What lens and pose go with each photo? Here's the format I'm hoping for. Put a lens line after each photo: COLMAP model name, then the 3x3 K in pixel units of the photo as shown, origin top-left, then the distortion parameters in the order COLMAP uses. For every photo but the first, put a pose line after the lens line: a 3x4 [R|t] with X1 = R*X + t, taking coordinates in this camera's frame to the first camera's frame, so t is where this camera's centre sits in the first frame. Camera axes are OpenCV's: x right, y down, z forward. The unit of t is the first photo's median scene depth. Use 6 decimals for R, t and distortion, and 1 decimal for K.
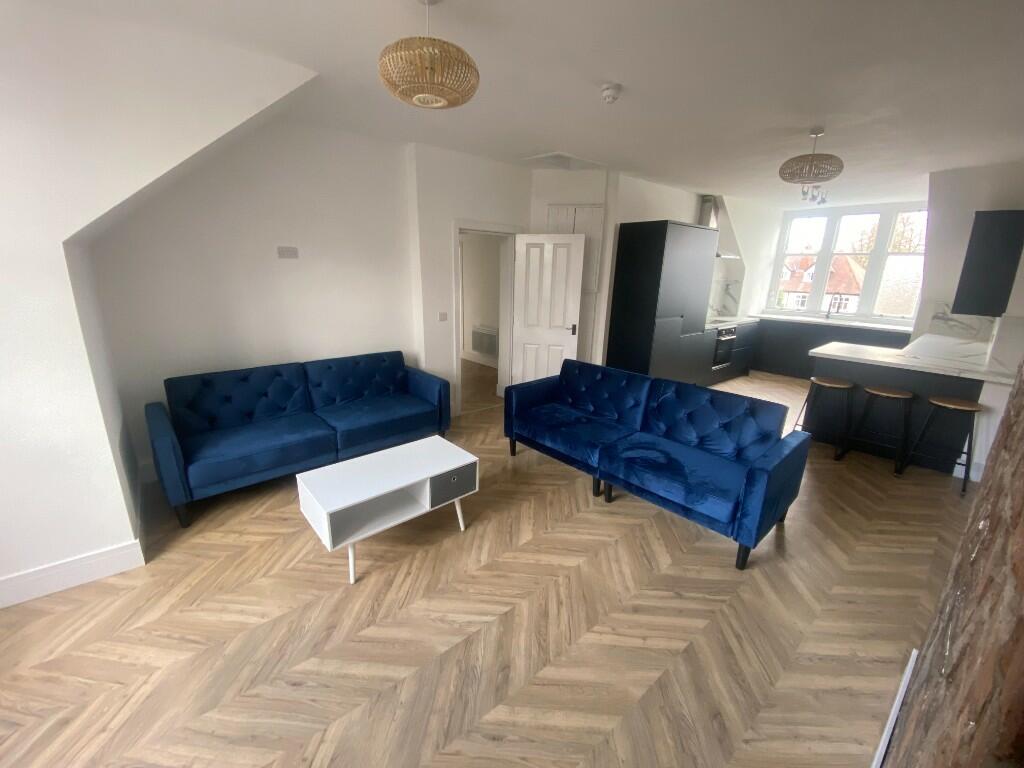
lens RADIAL K [[412.4, 0, 510.5], [0, 412.4, 389.5], [0, 0, 1]] dist [-0.001766, -0.000522]
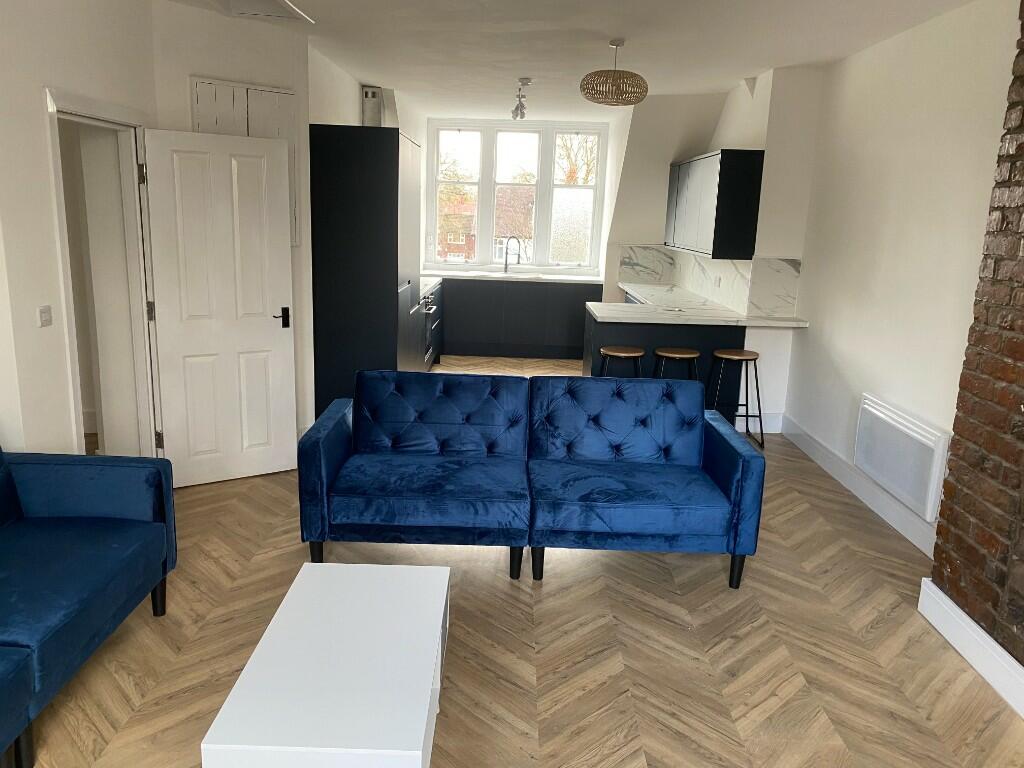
lens RADIAL K [[782.2, 0, 512.0], [0, 782.2, 384.0], [0, 0, 1]] dist [0.002448, 0.009697]
pose [[0.661274, -0.158328, 0.733245, -0.597319], [0.190897, 0.980810, 0.039624, -0.070033], [-0.725448, 0.113772, 0.678809, 0.181962]]
